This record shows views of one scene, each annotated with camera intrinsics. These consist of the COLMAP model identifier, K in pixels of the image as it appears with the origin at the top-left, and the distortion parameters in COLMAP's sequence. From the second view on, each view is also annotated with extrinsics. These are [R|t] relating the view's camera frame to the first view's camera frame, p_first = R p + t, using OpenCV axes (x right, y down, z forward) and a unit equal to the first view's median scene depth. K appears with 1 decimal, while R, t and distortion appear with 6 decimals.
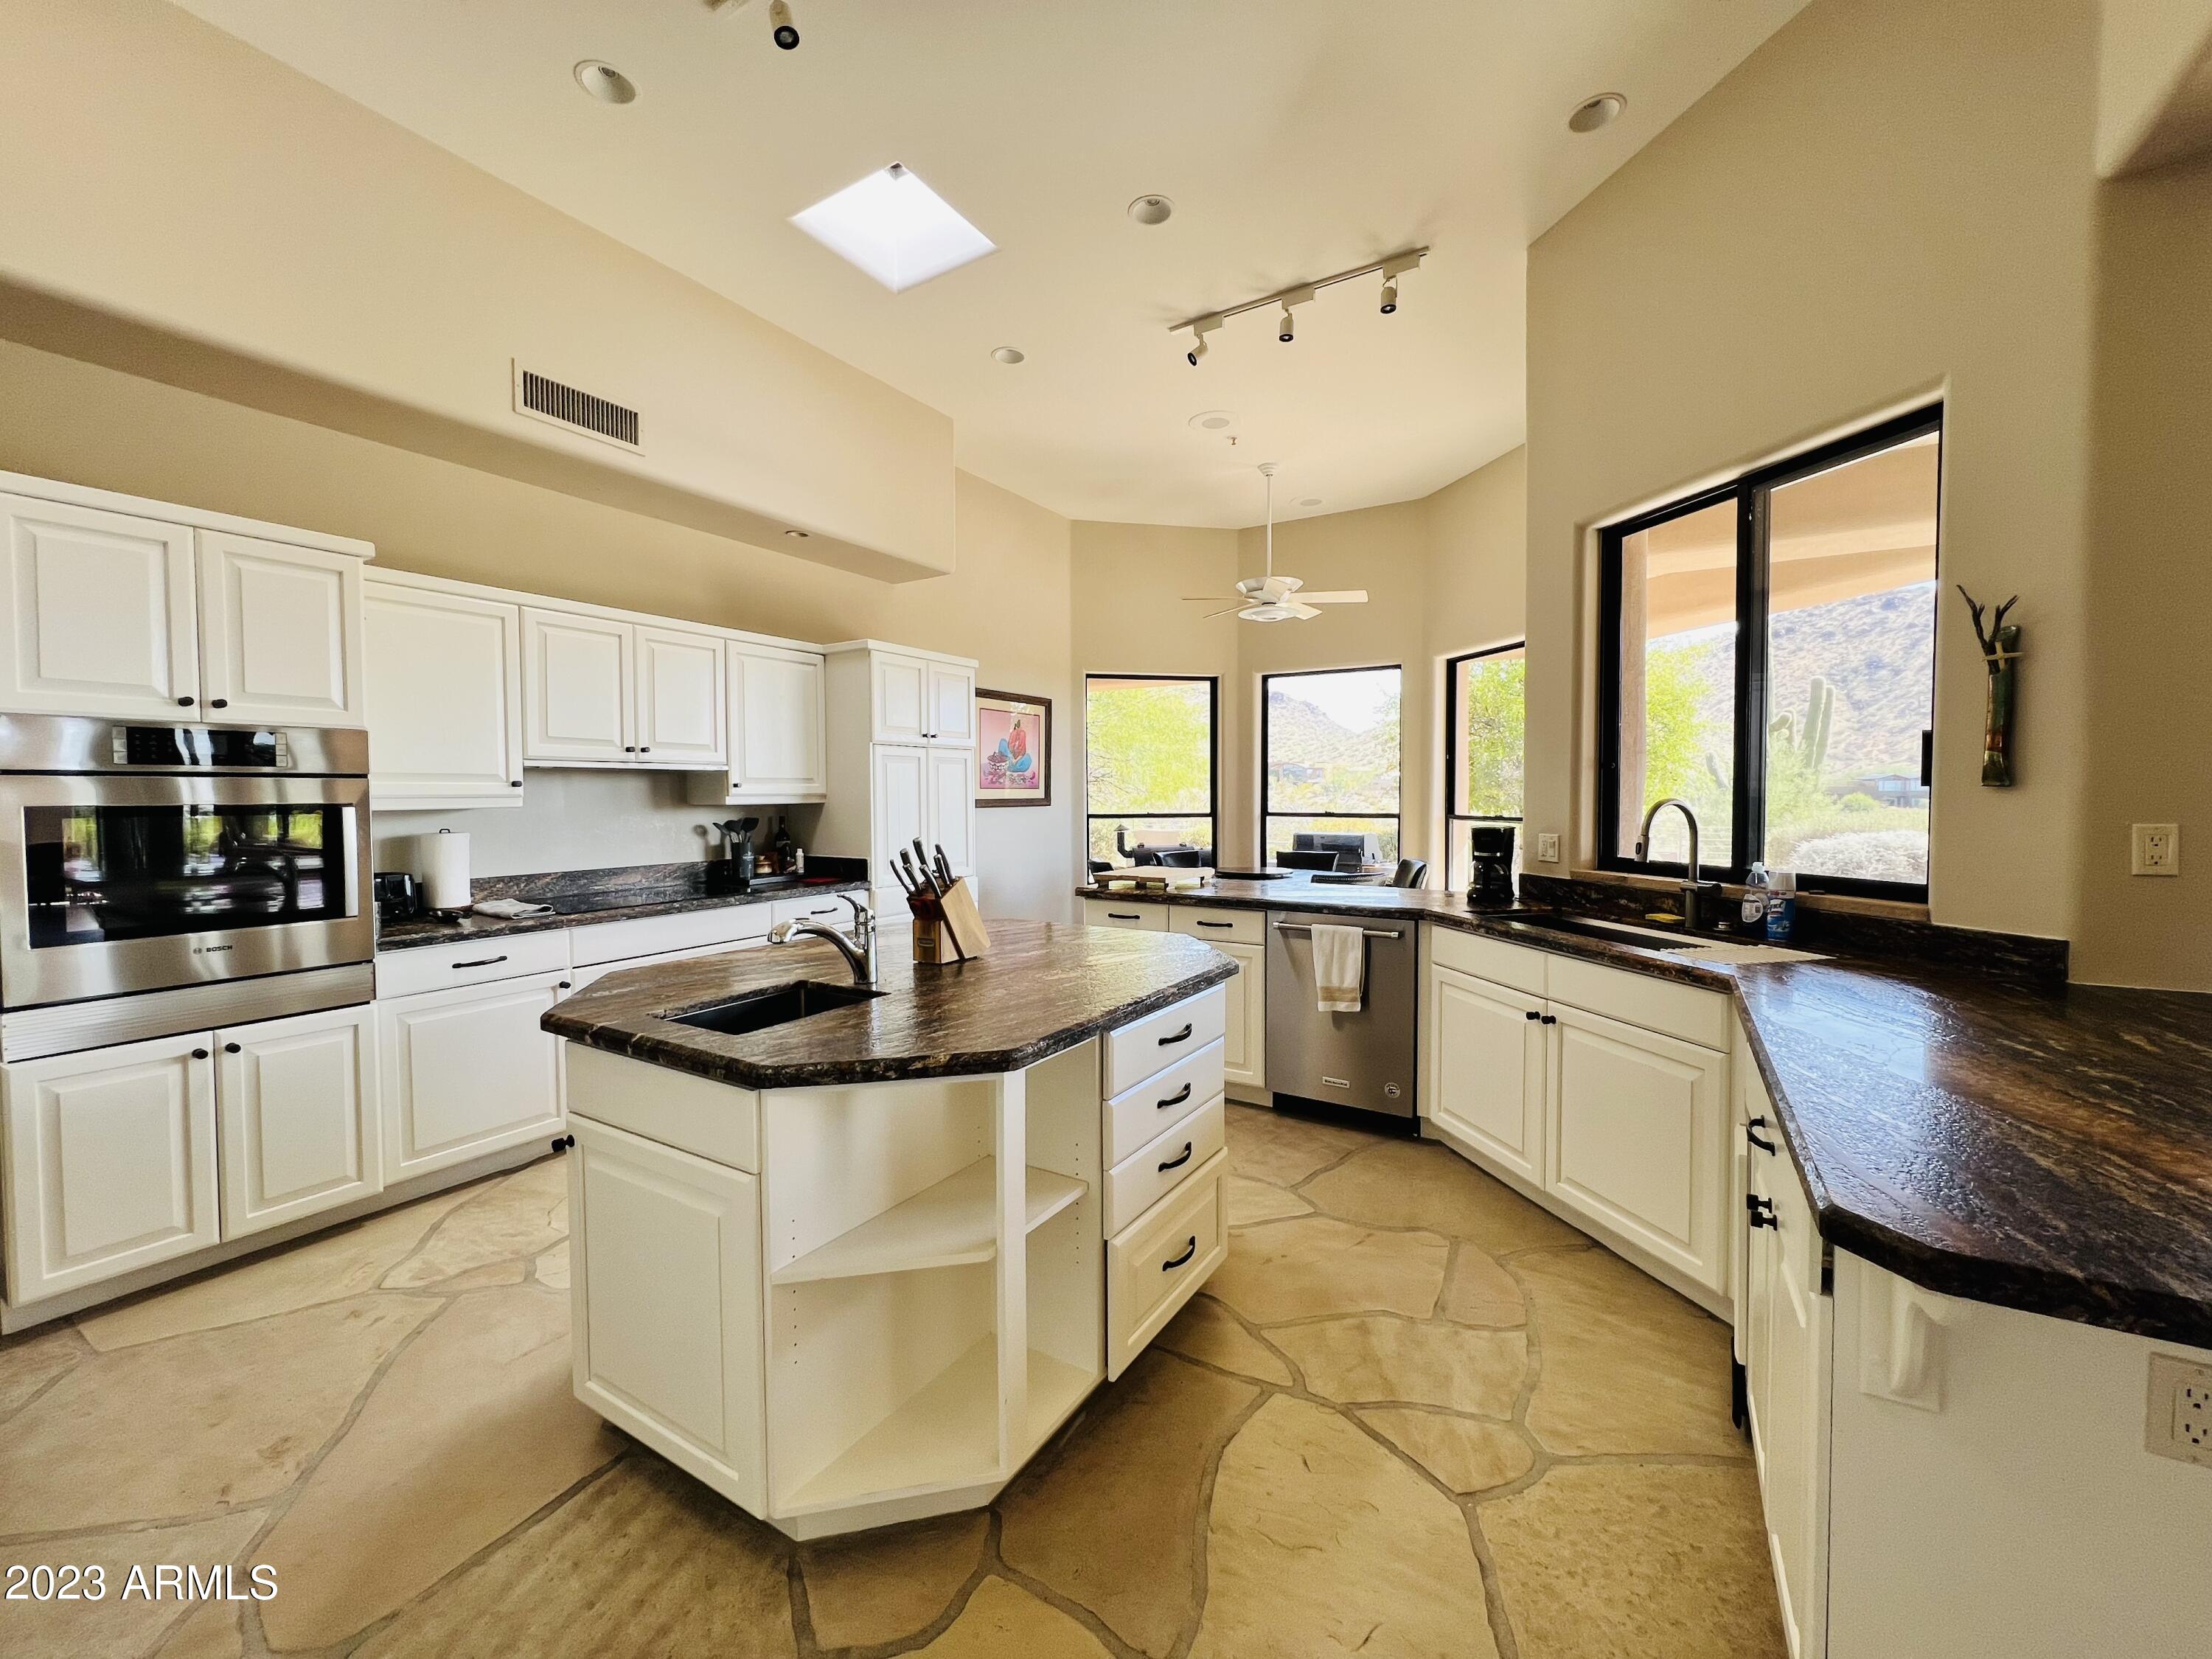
lens RADIAL K [[886.4, 0, 1098.1], [0, 886.4, 822.9], [0, 0, 1]] dist [-0.000917, 0.000622]
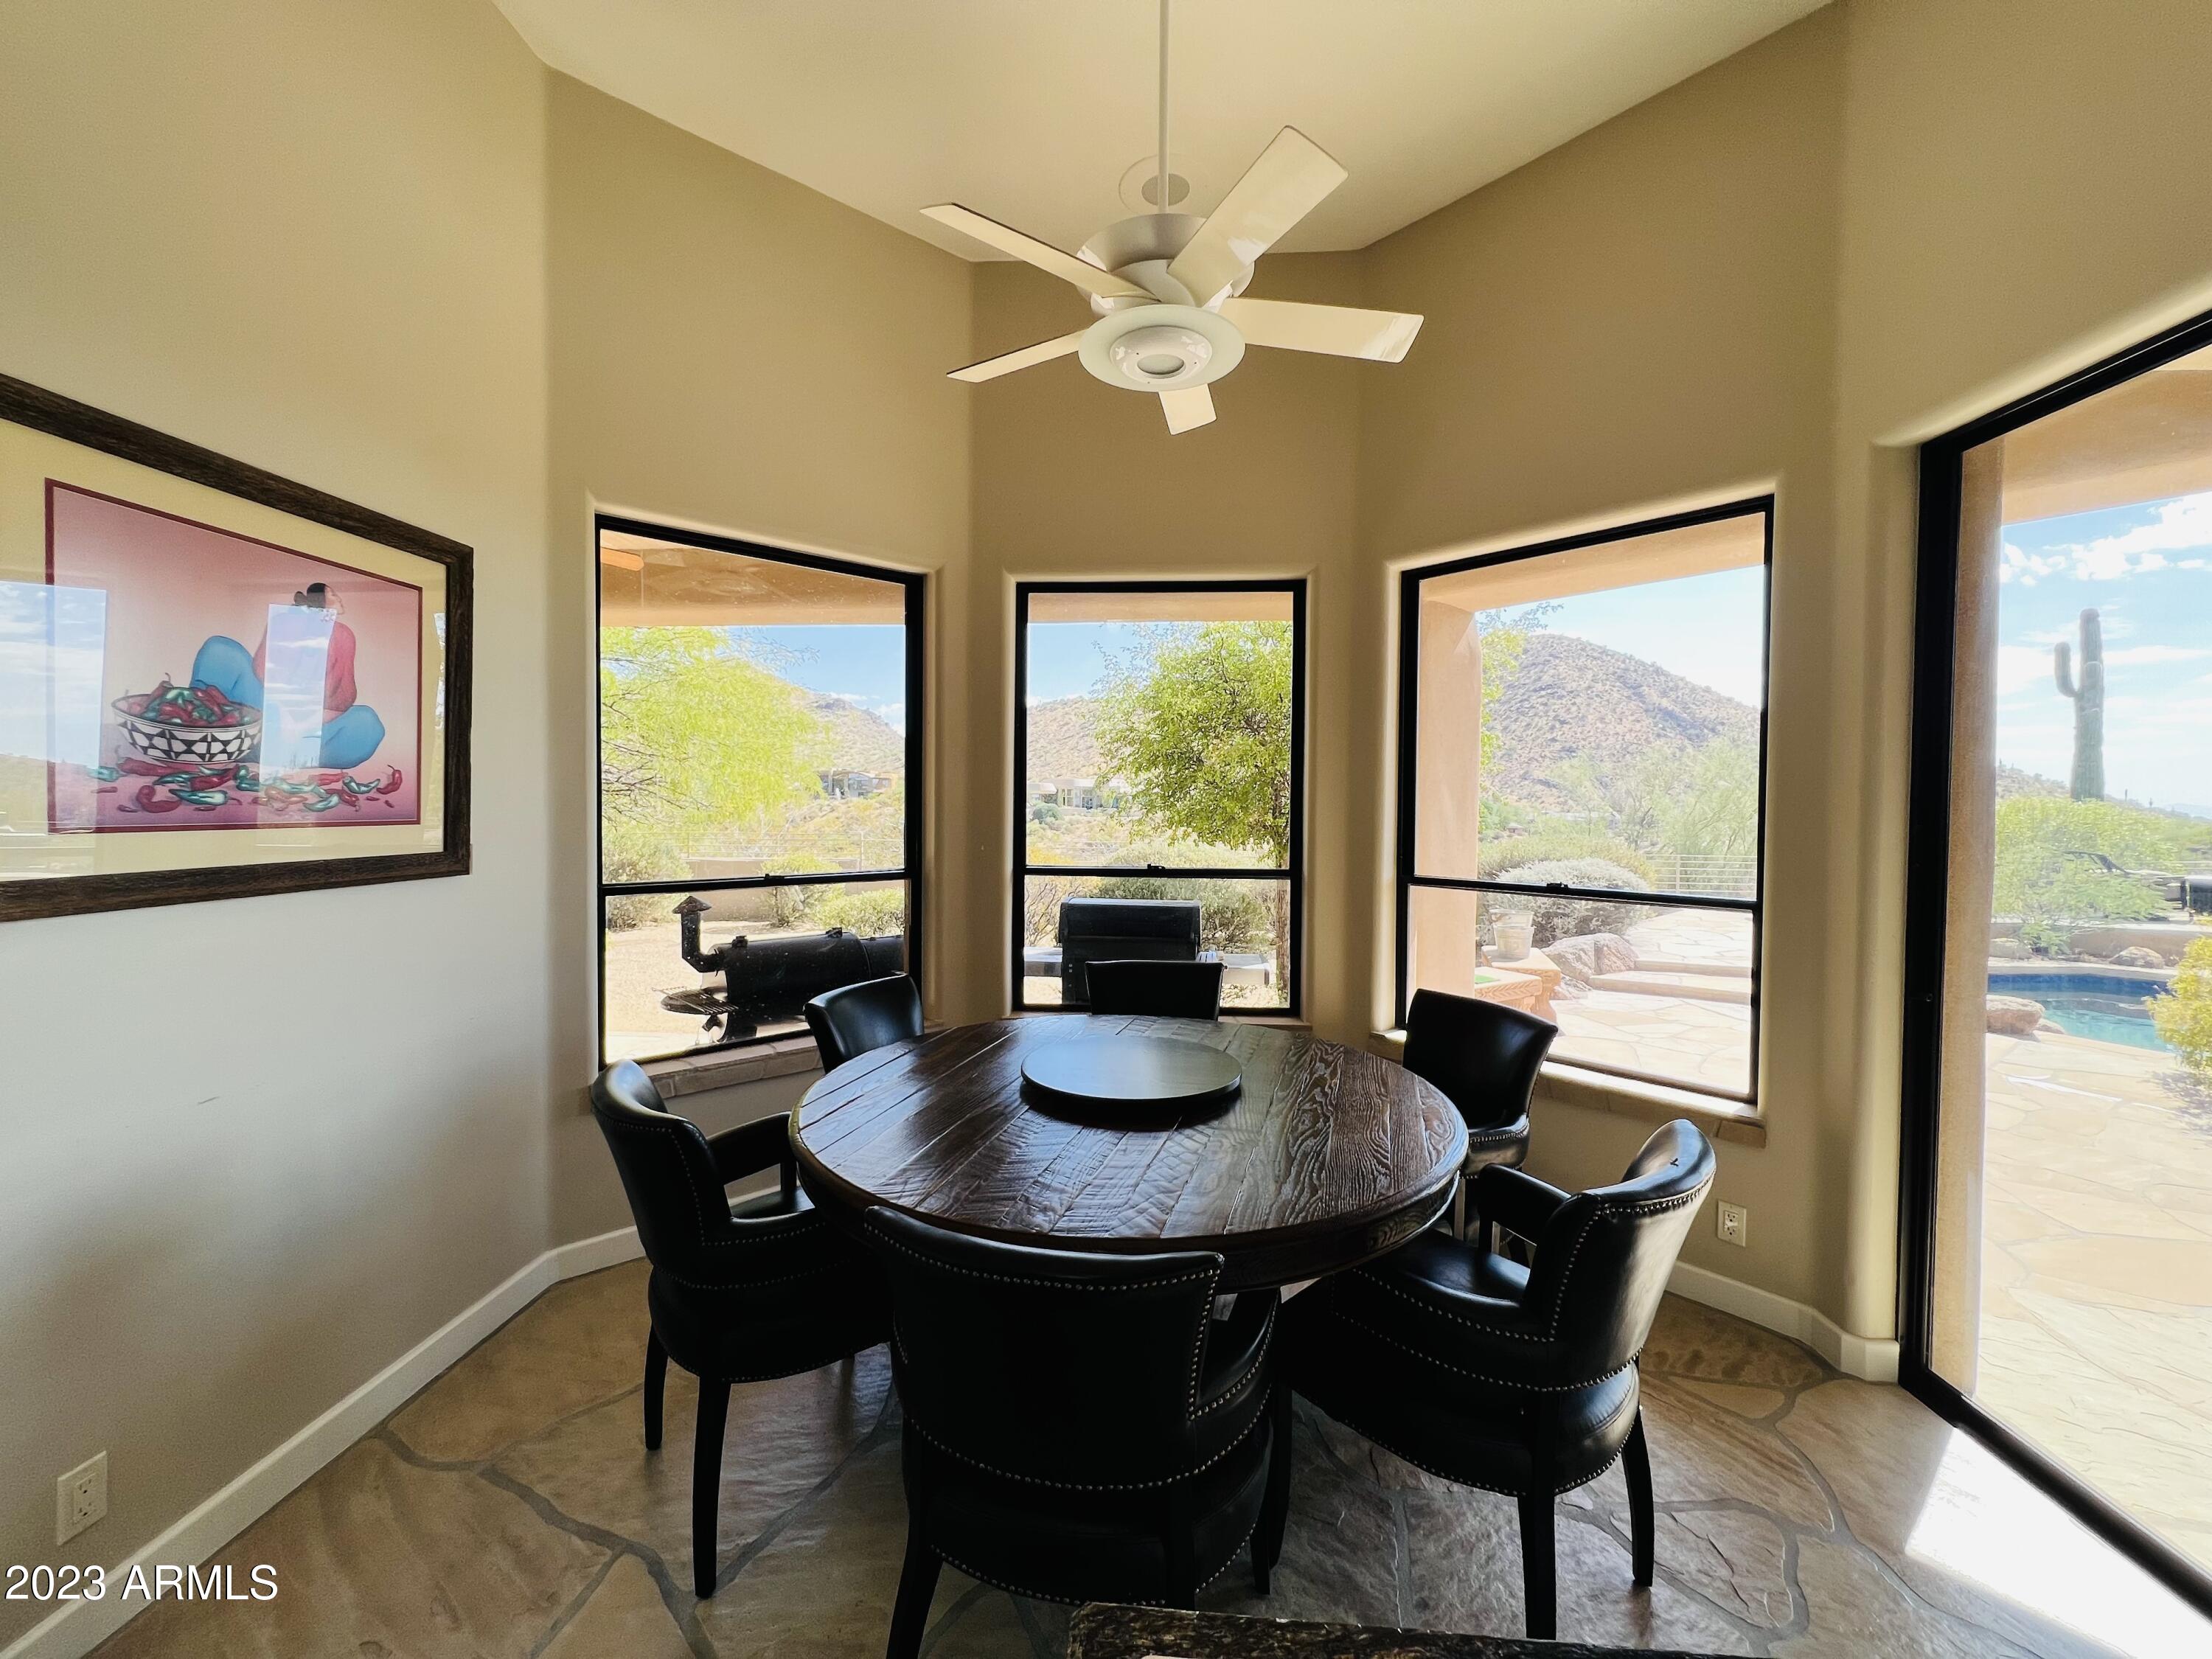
lens RADIAL K [[886.4, 0, 1098.1], [0, 886.4, 822.9], [0, 0, 1]] dist [-0.000917, 0.000622]
pose [[0.884034, 0.000182, 0.467423, -0.001072], [0.005169, 0.999935, -0.010165, -0.032133], [-0.467394, 0.011402, 0.883975, 0.574575]]
